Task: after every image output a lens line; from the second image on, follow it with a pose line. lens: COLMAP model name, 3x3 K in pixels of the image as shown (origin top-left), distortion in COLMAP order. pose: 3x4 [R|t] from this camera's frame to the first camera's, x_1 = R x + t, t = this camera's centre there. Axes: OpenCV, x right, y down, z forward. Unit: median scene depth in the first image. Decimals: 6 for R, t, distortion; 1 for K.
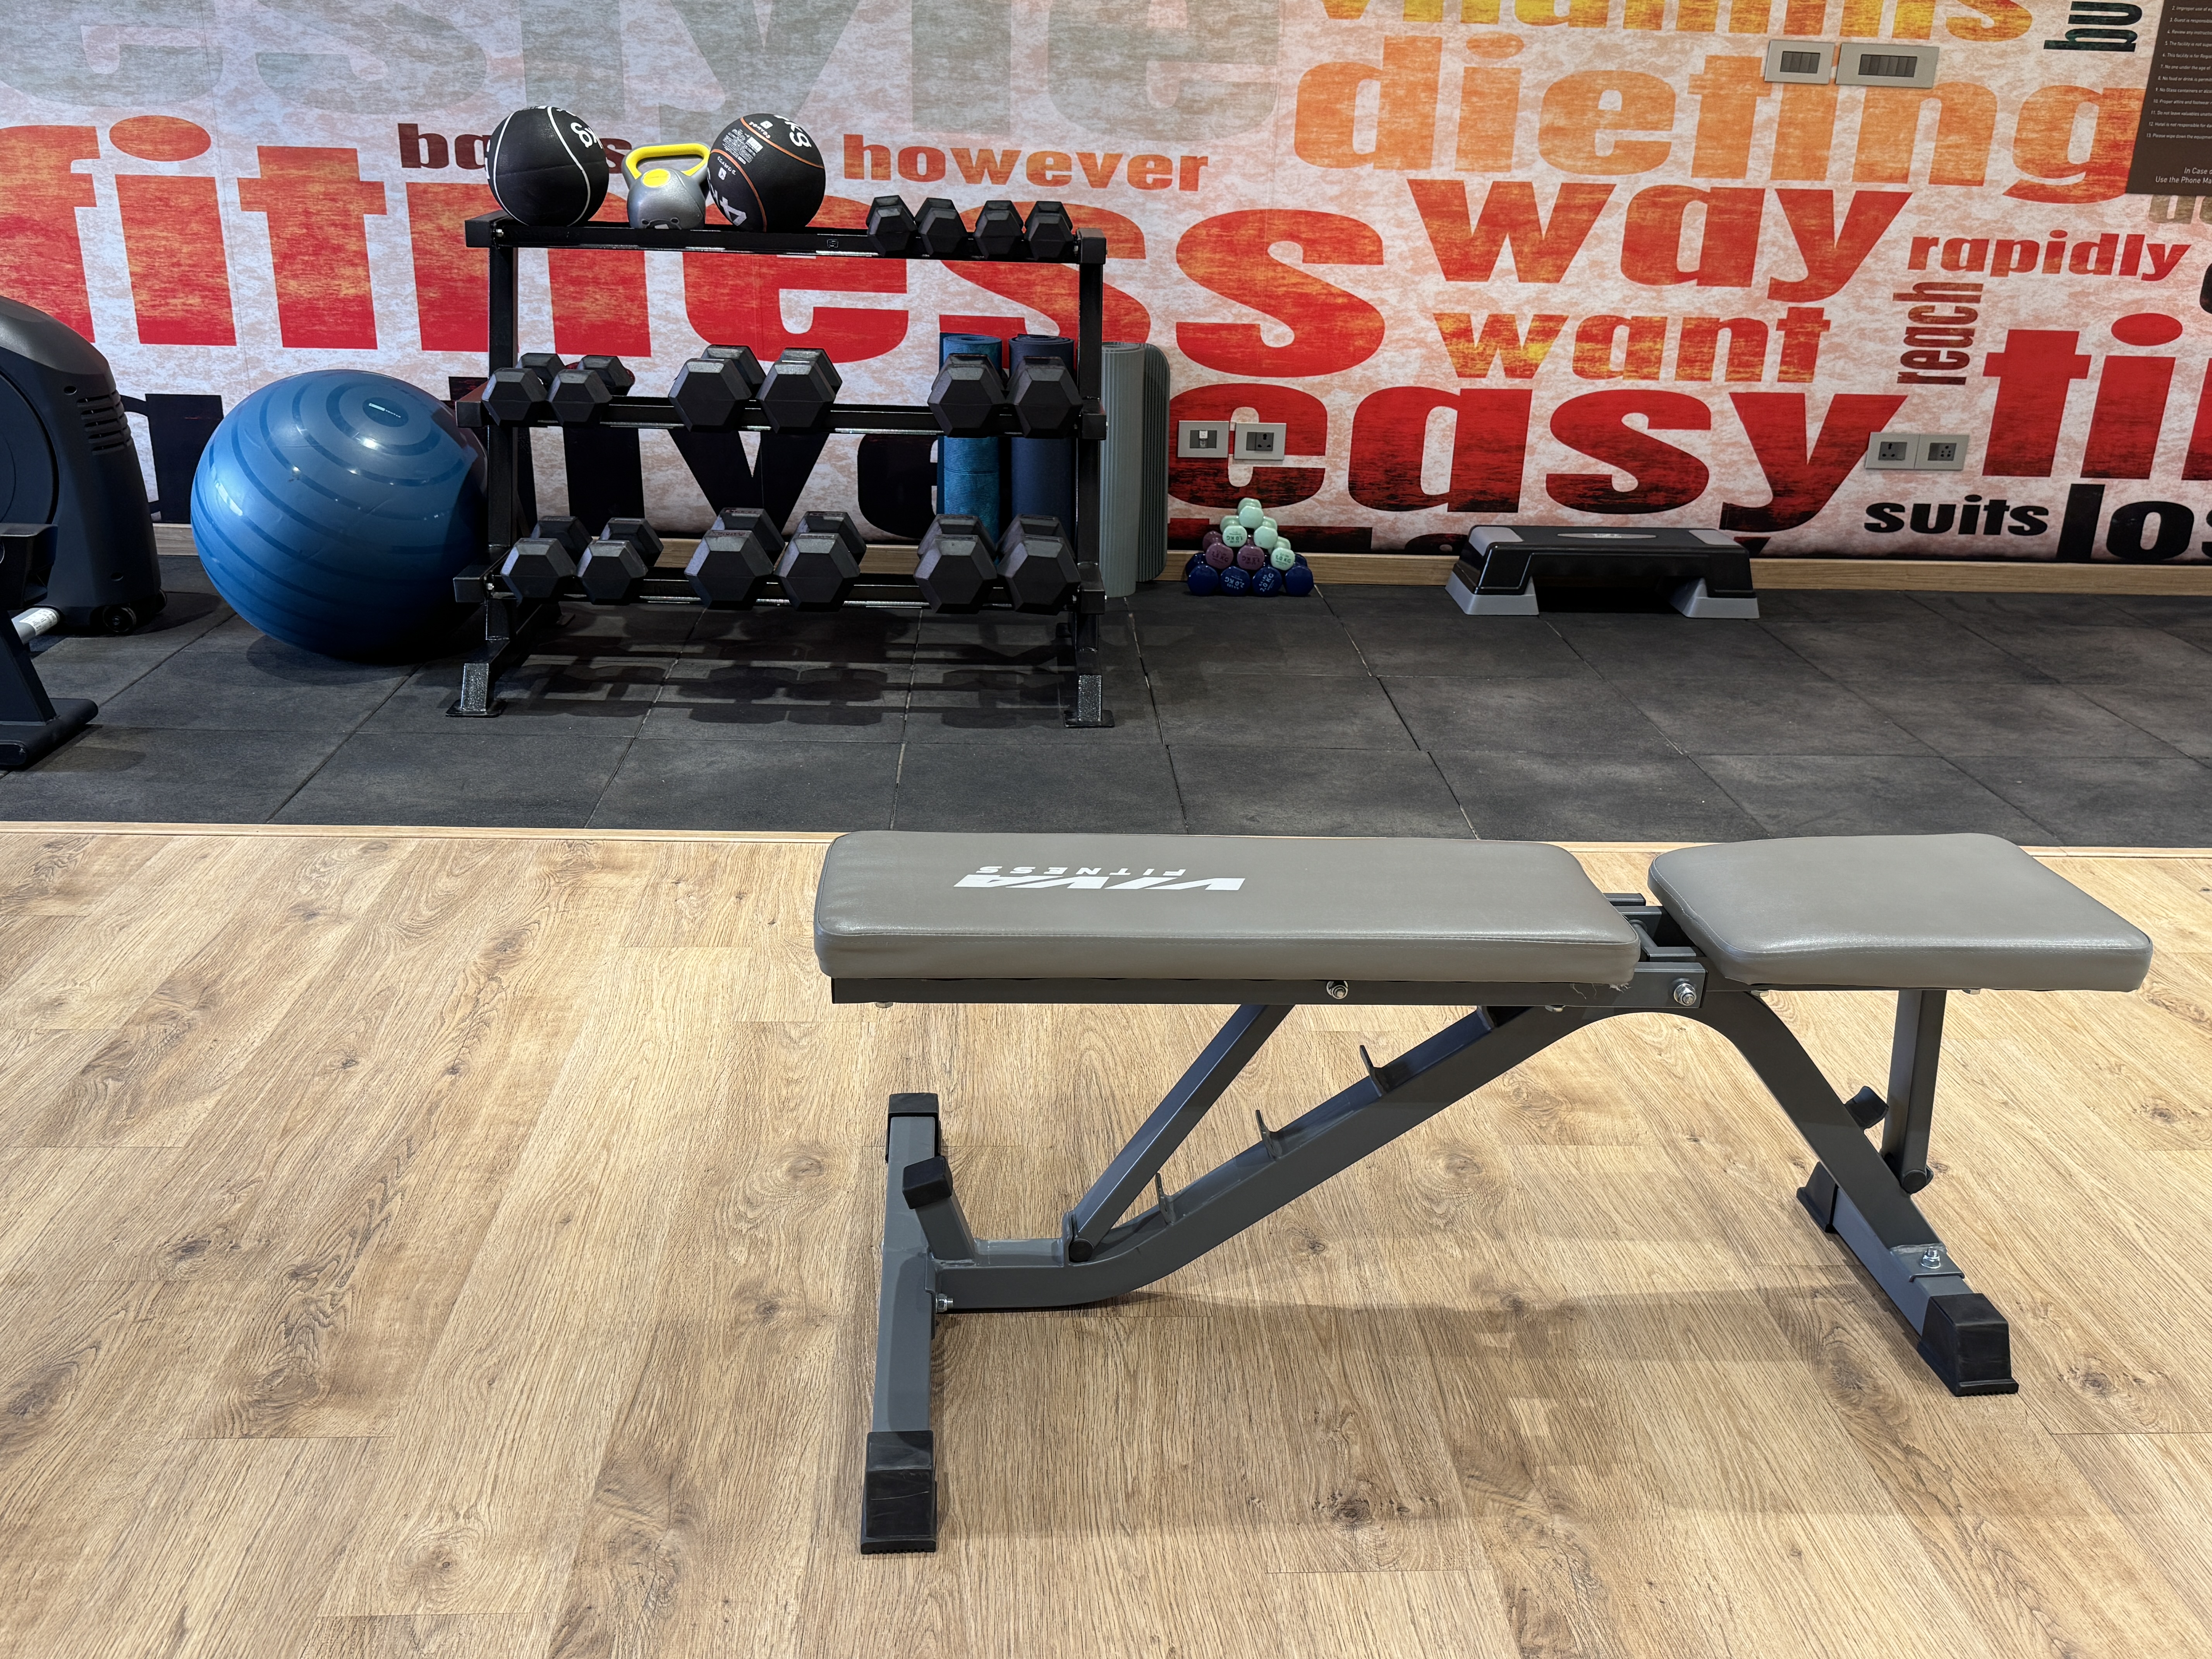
lens RADIAL K [[1923.9, 0, 1105.9], [0, 1923.9, 829.6], [0, 0, 1]] dist [0.000648, -0.002435]
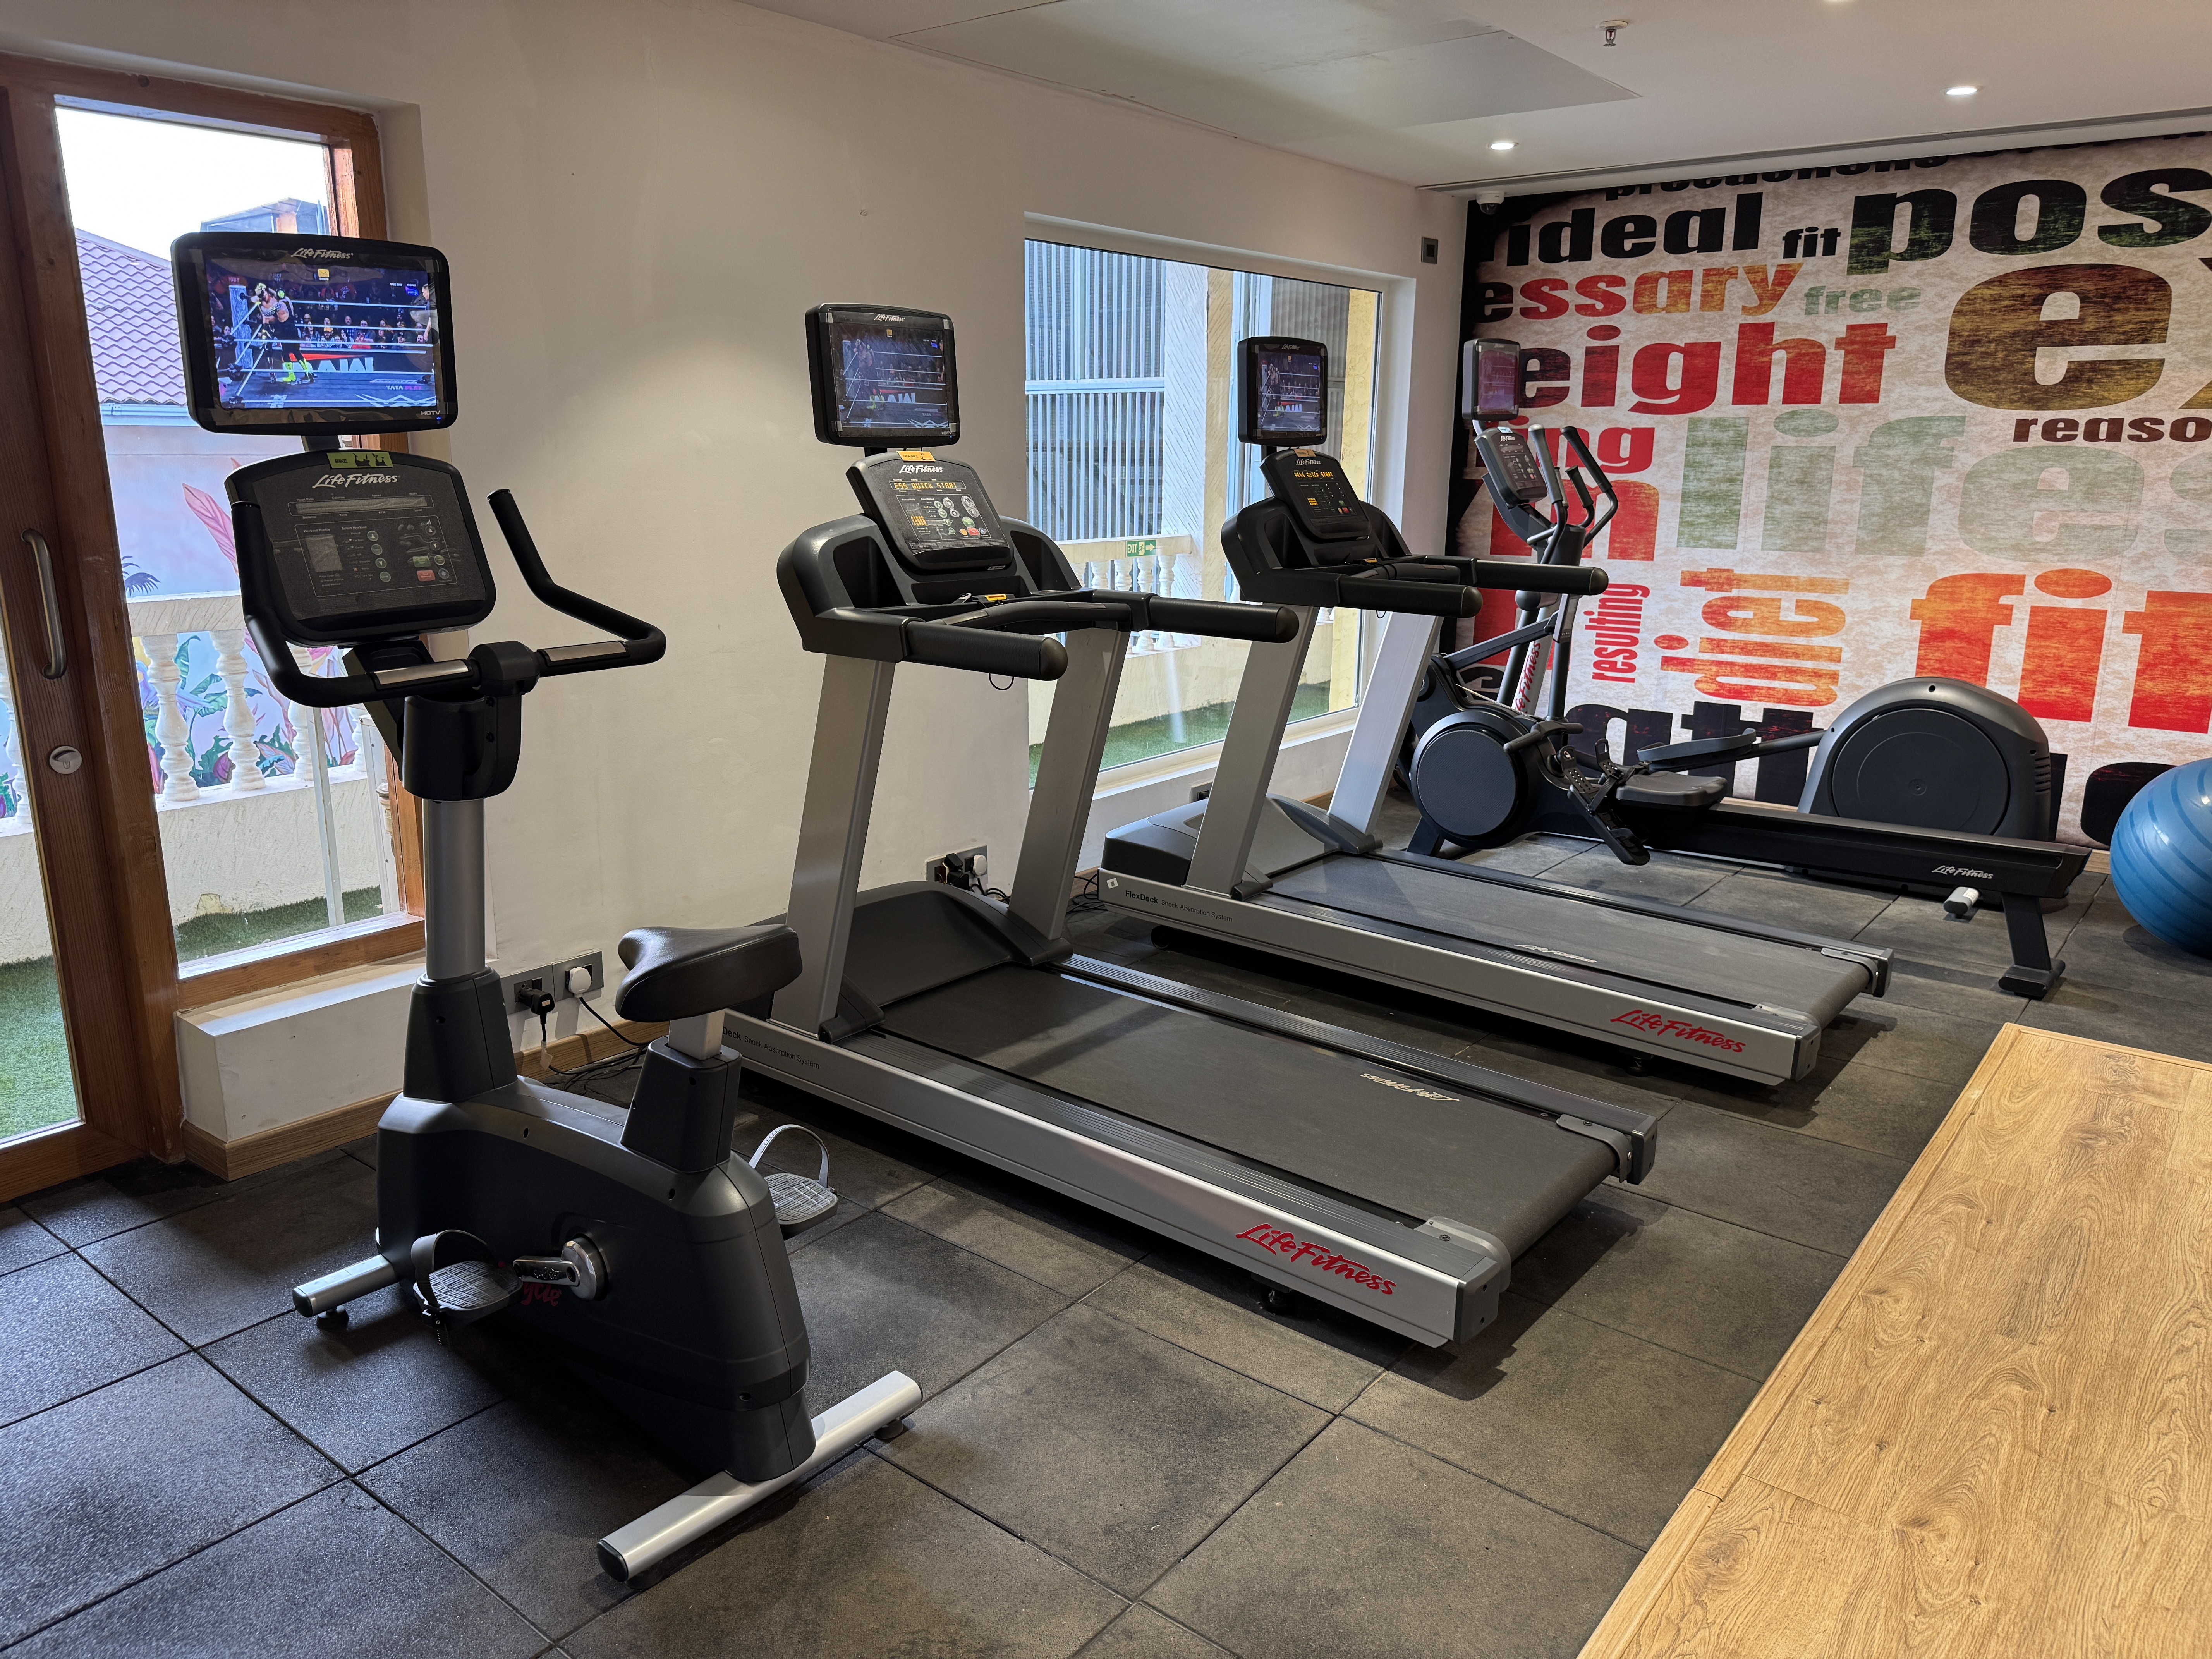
lens RADIAL K [[1572.5, 0, 1105.1], [0, 1572.5, 828.3], [0, 0, 1]] dist [-0.000449, -0.000638]
pose [[0.745482, 0.131895, -0.653345, -0.232611], [-0.219059, 0.974256, -0.053272, 0.049430], [0.629499, 0.182835, 0.755183, -0.339927]]
